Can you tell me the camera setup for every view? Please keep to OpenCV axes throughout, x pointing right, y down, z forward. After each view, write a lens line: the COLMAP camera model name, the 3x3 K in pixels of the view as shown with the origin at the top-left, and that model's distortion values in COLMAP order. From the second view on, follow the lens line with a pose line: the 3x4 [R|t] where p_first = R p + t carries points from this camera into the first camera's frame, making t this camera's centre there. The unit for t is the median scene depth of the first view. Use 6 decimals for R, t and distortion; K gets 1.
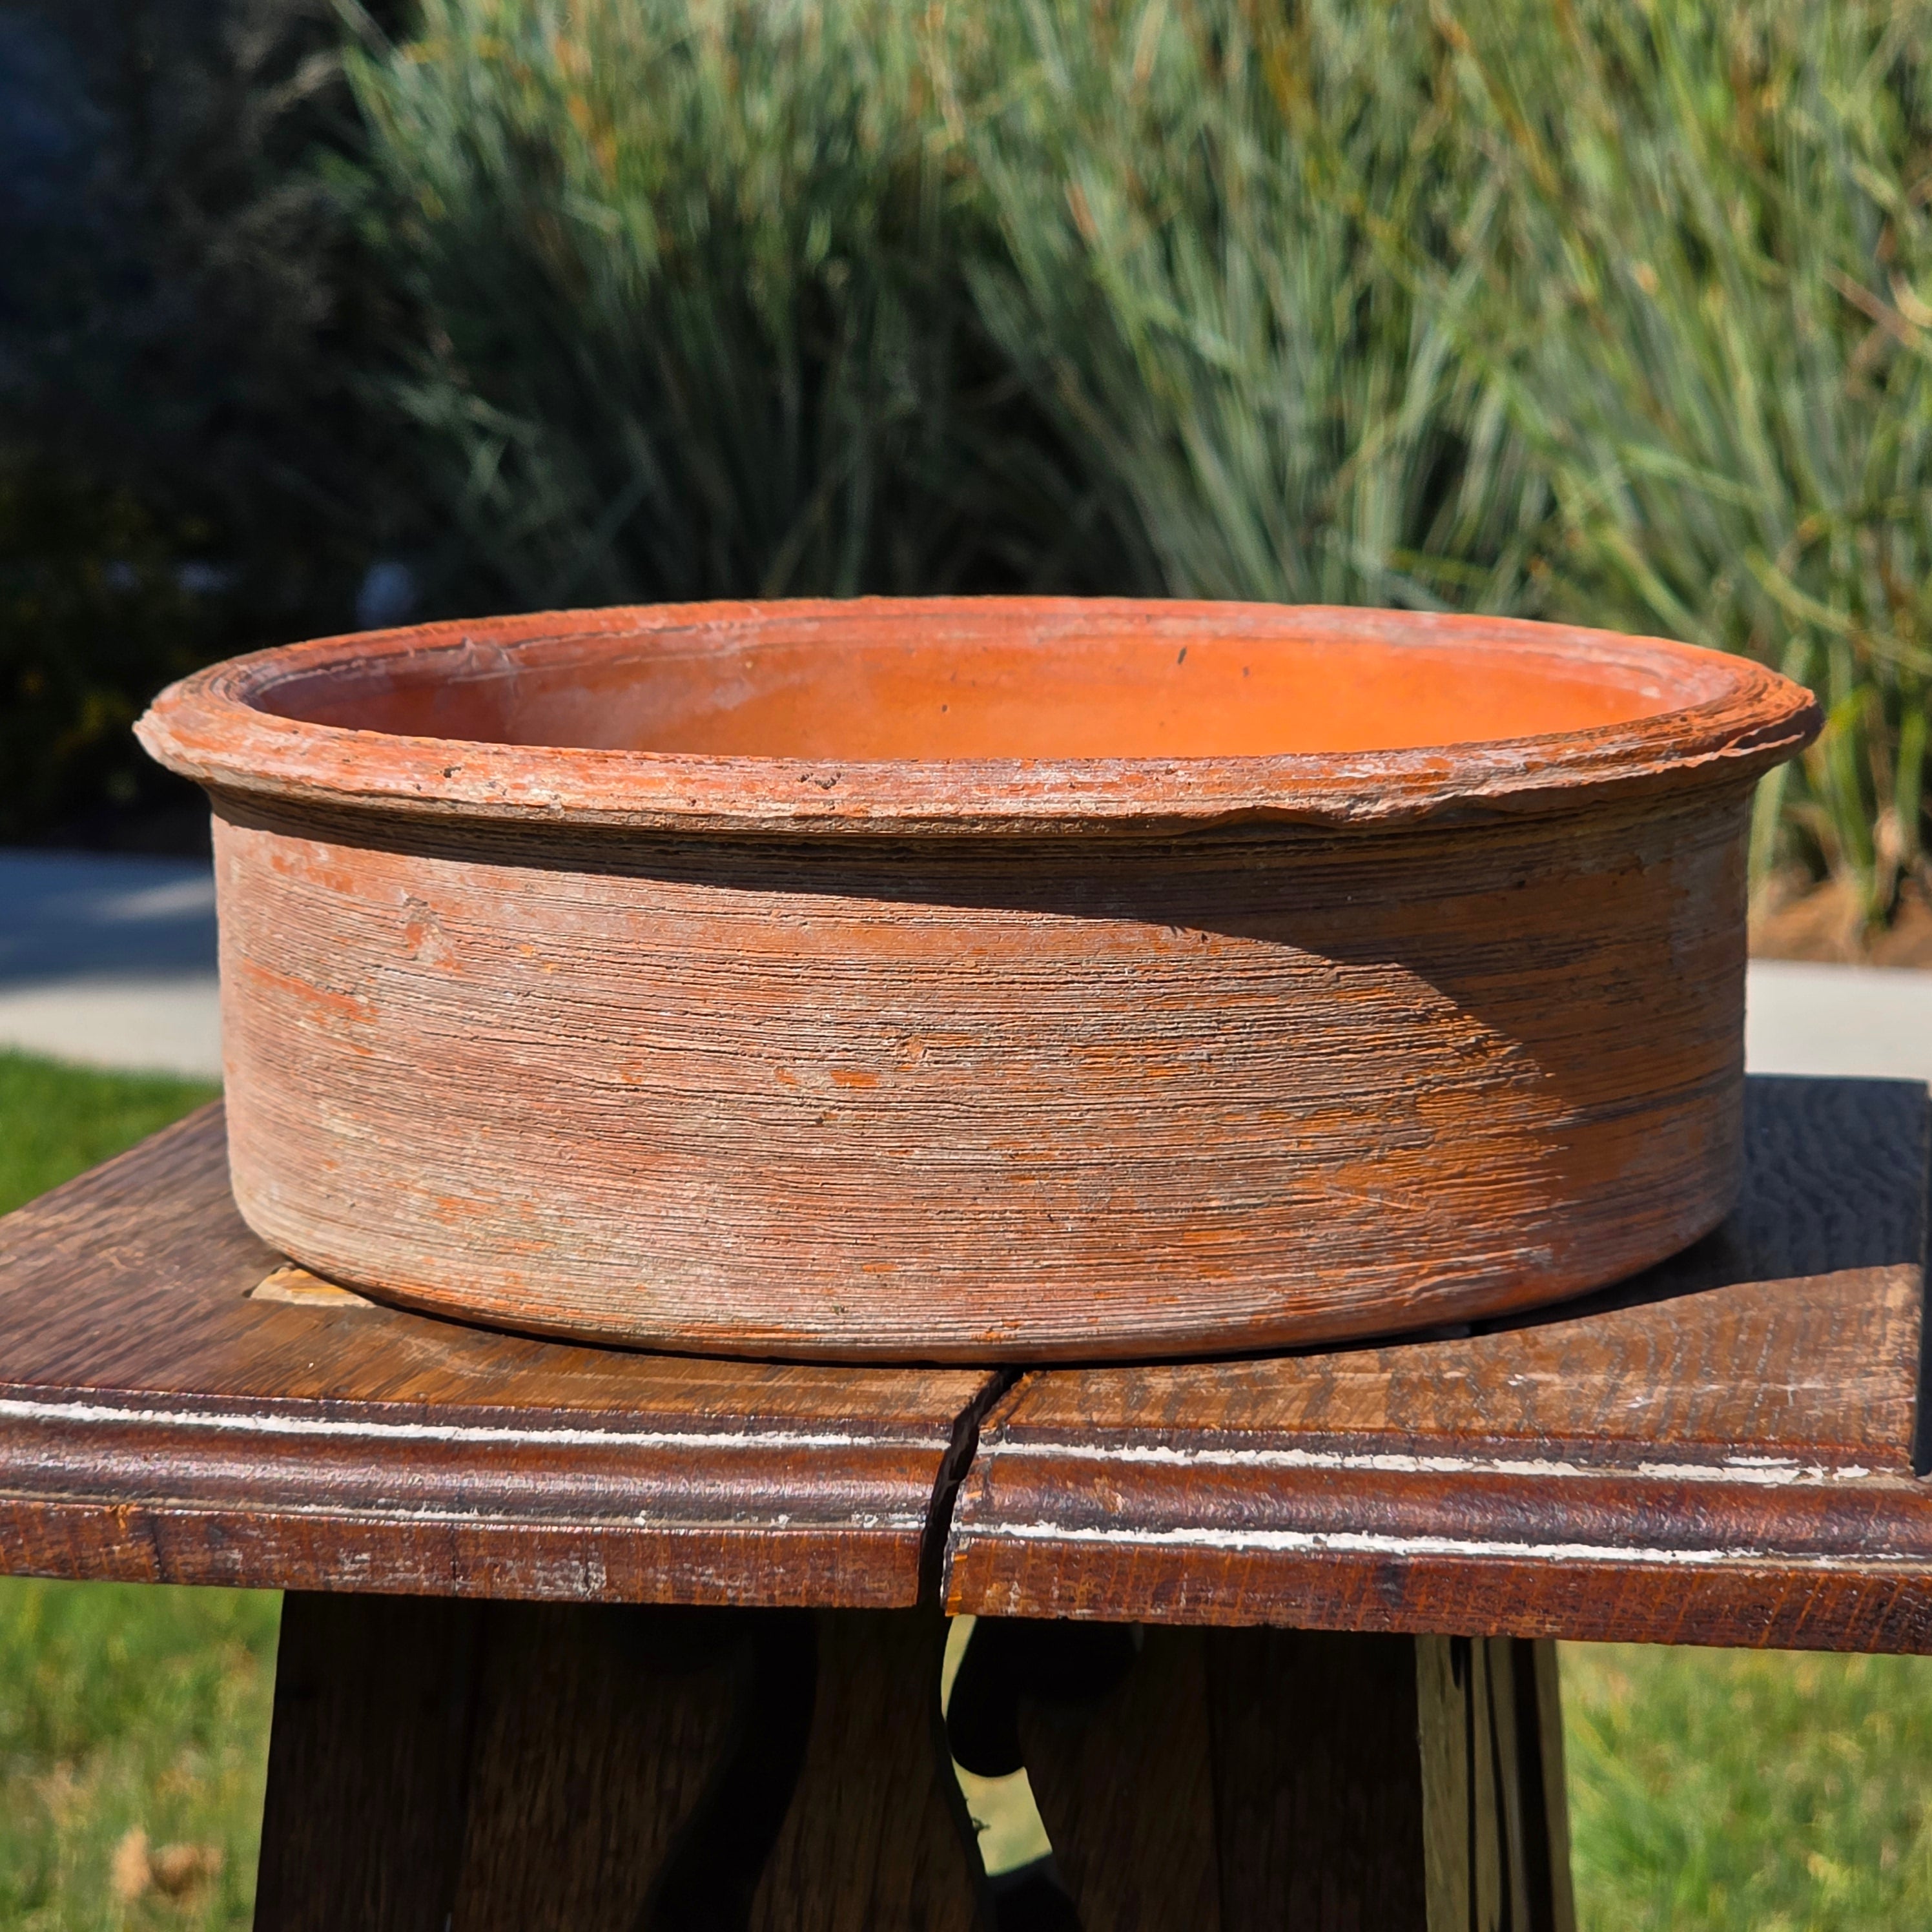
lens RADIAL K [[6086.5, 0, 970.4], [0, 6086.5, 834.1], [0, 0, 1]] dist [-0.125723, 0.000000]
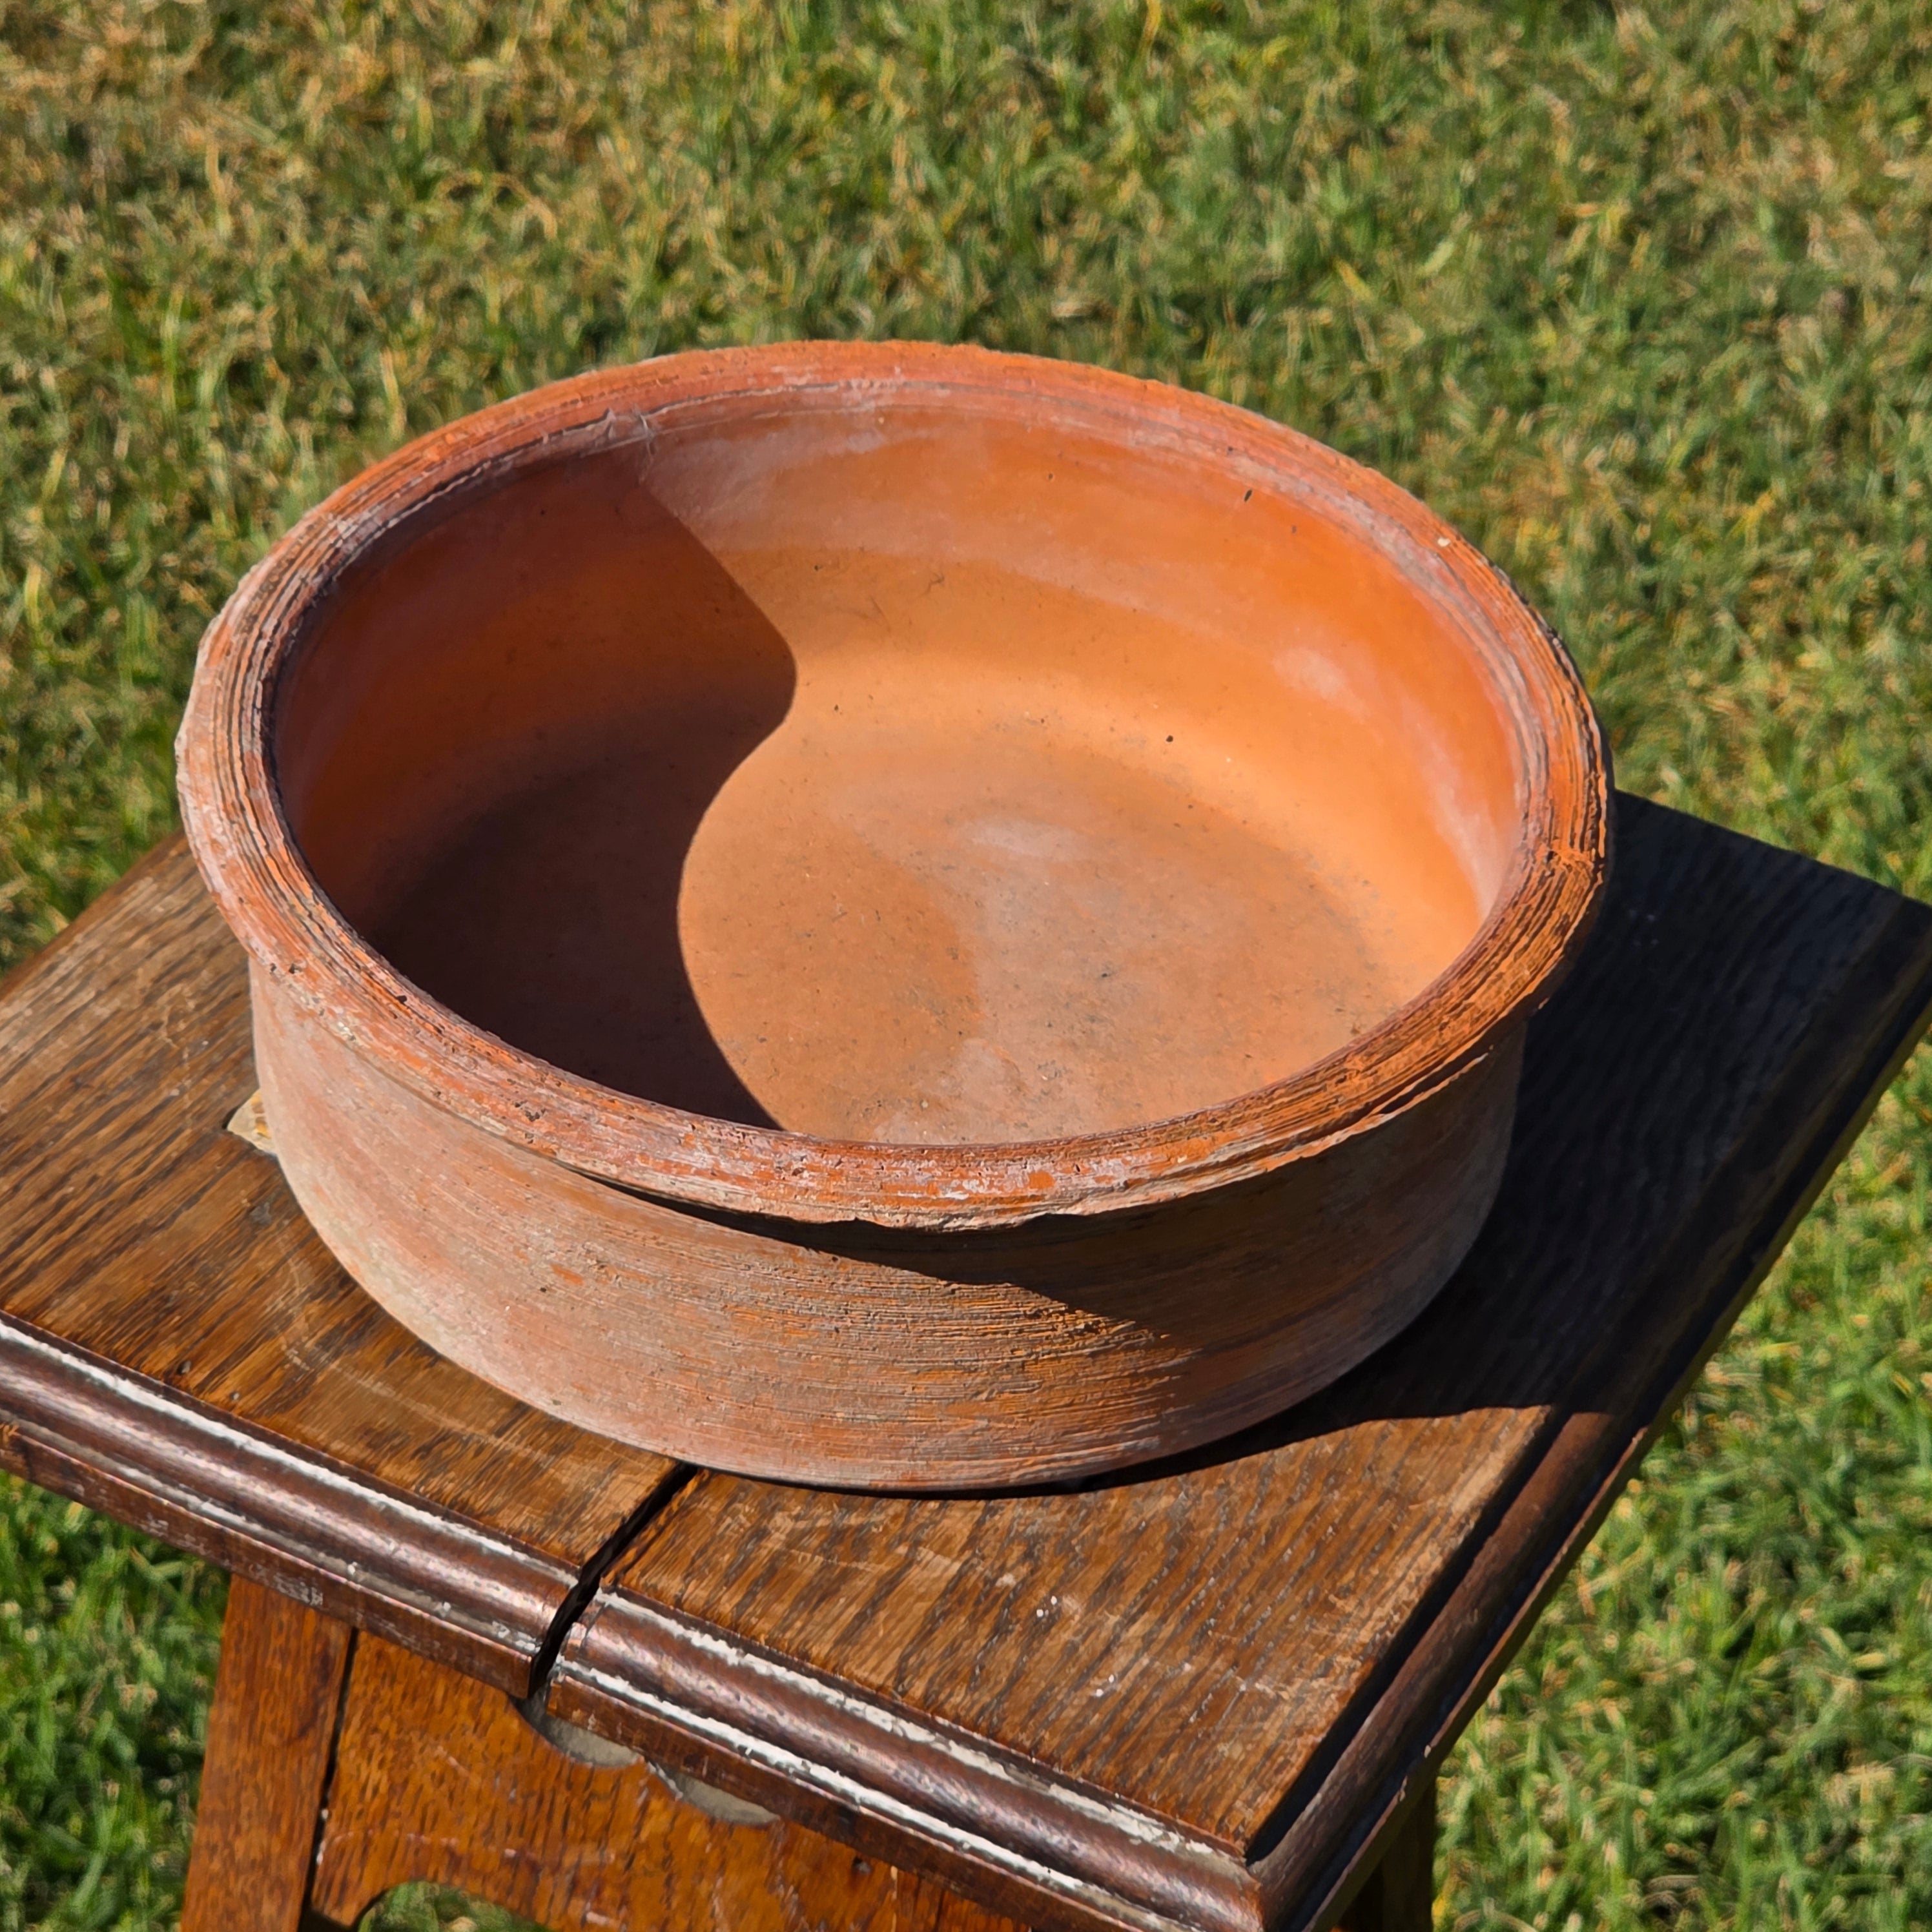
lens RADIAL K [[6086.5, 0, 951.9], [0, 6086.5, 956.1], [0, 0, 1]] dist [-0.125723, 0.000000]
pose [[0.944184, 0.245873, -0.219232, 0.310649], [-0.098230, 0.845379, 0.525057, -0.673119], [0.314432, -0.474215, 0.822346, 0.029788]]
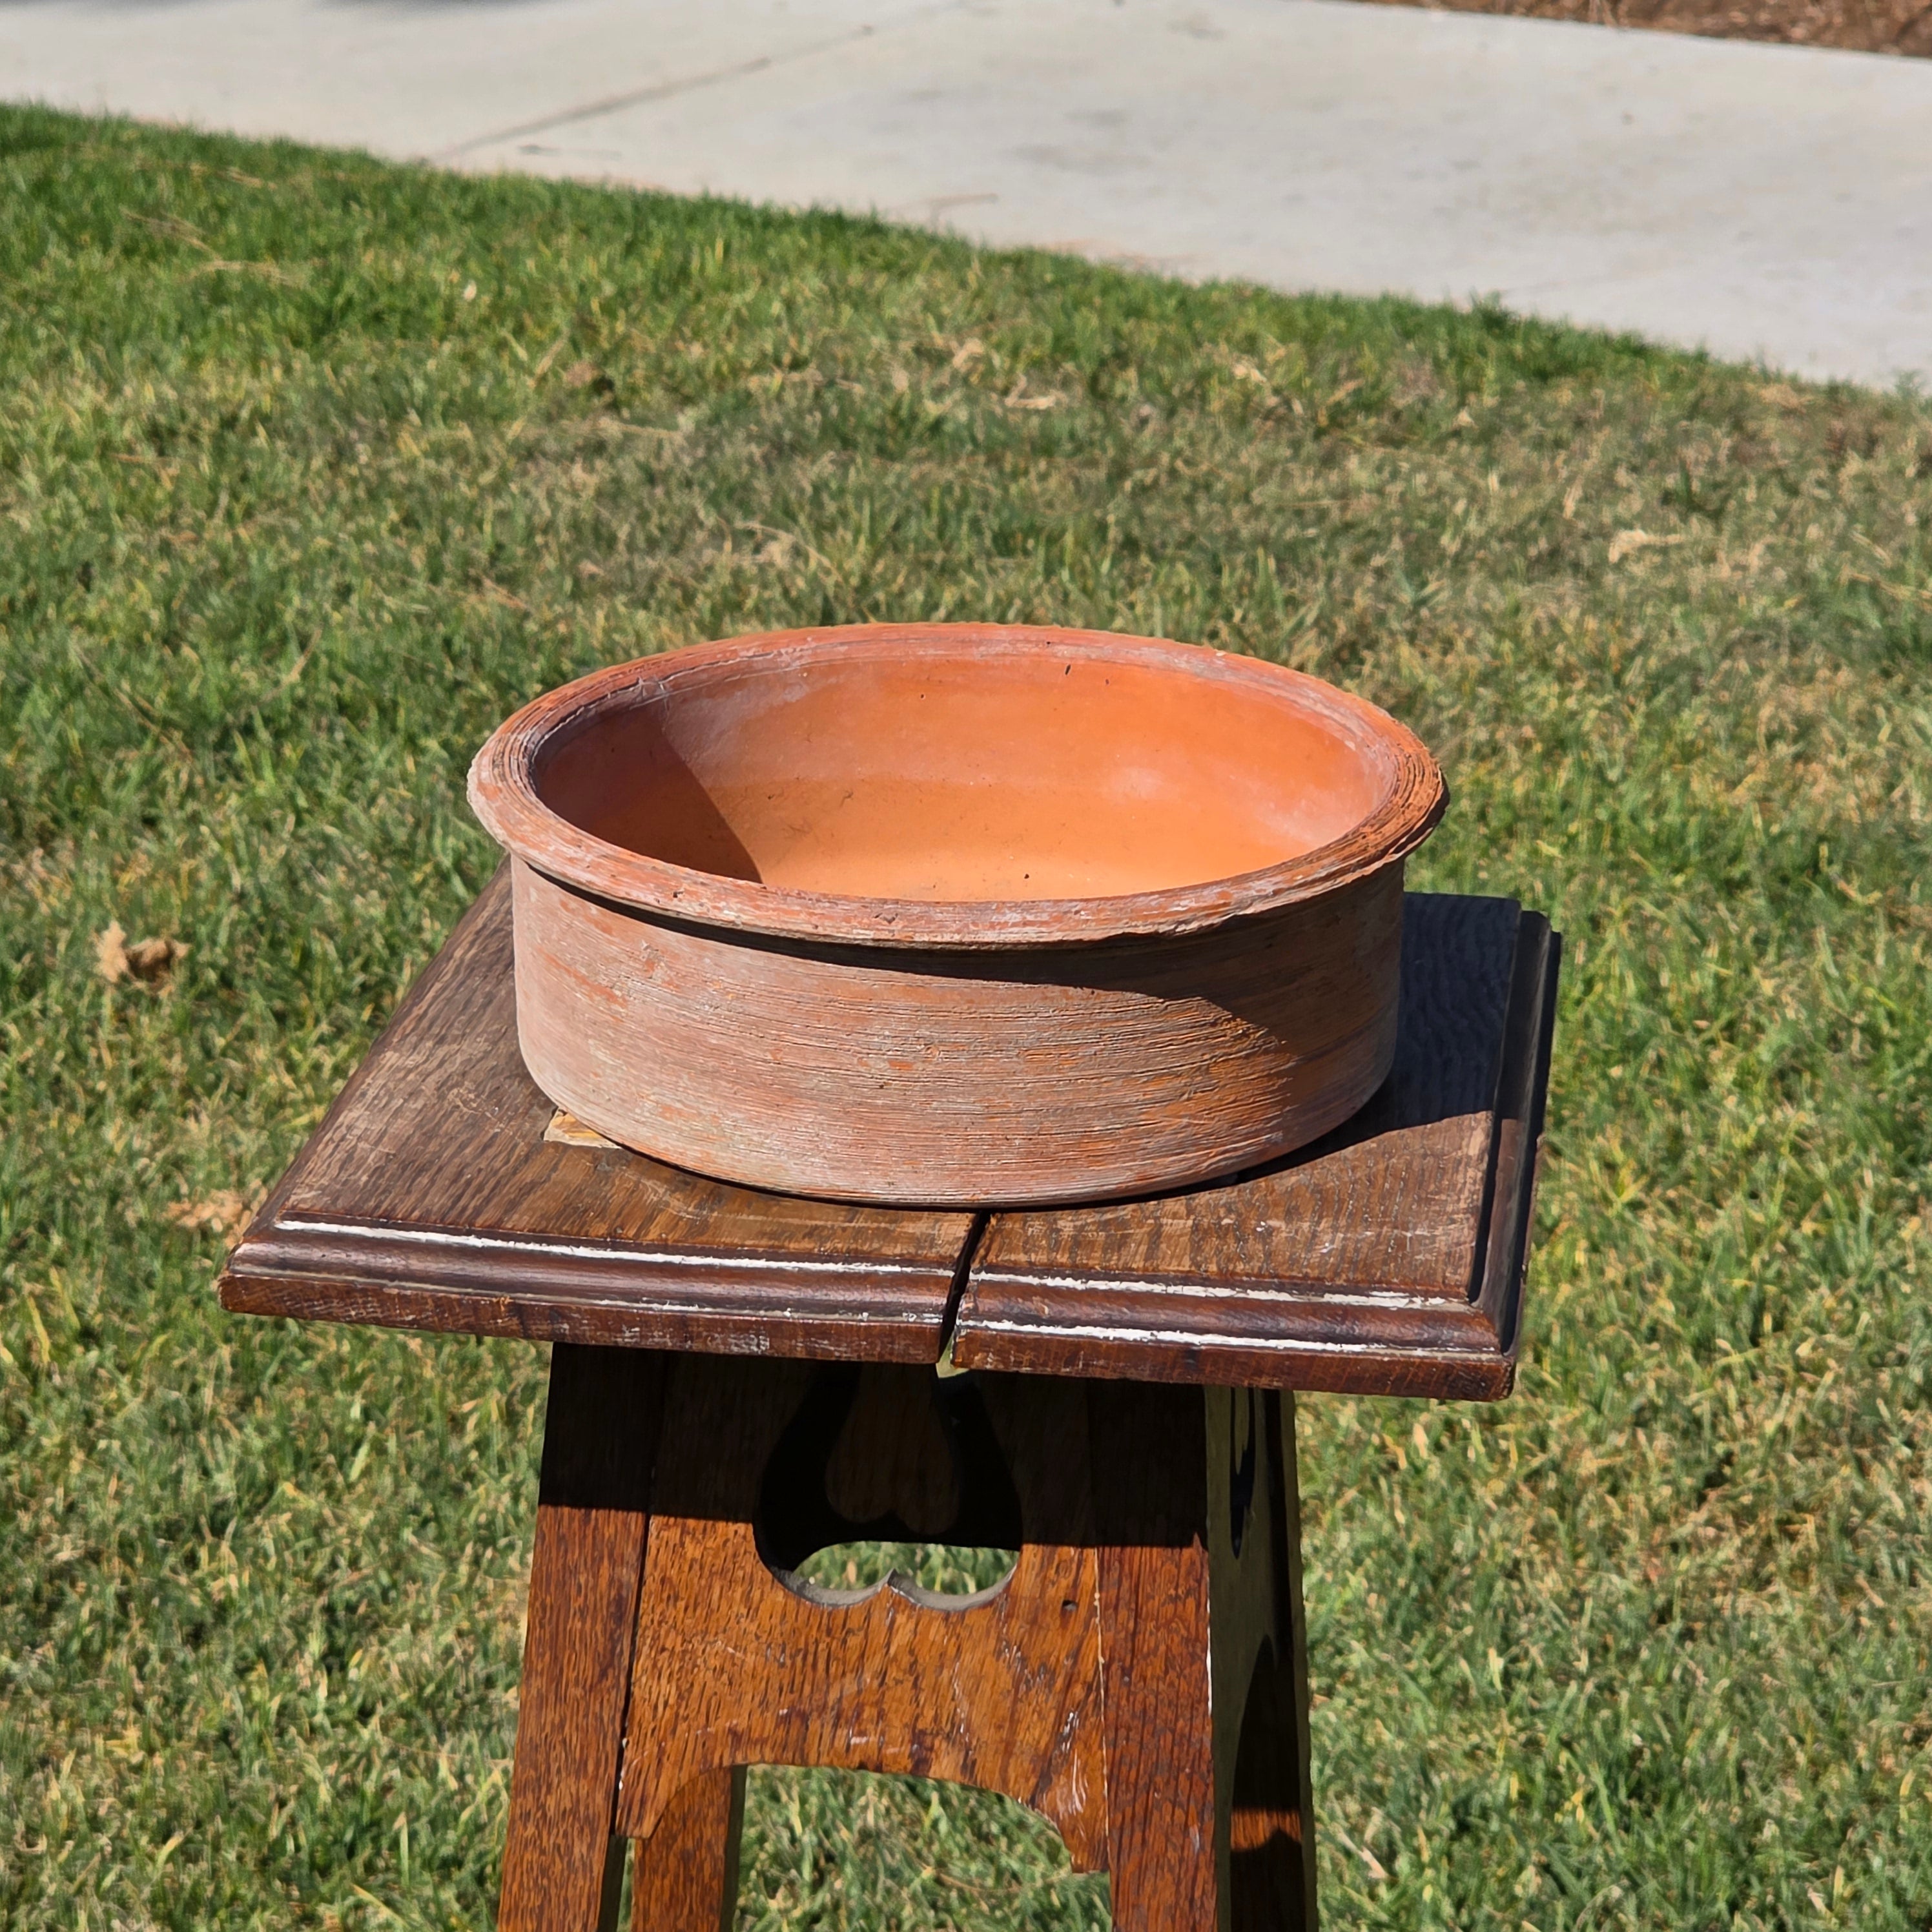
lens RADIAL K [[6086.5, 0, 973.0], [0, 6086.5, 968.1], [0, 0, 1]] dist [-0.125723, 0.000000]
pose [[0.999244, 0.003409, 0.038738, -0.067735], [-0.011634, 0.976735, 0.214136, -0.375911], [-0.037107, -0.214425, 0.976035, -0.766883]]
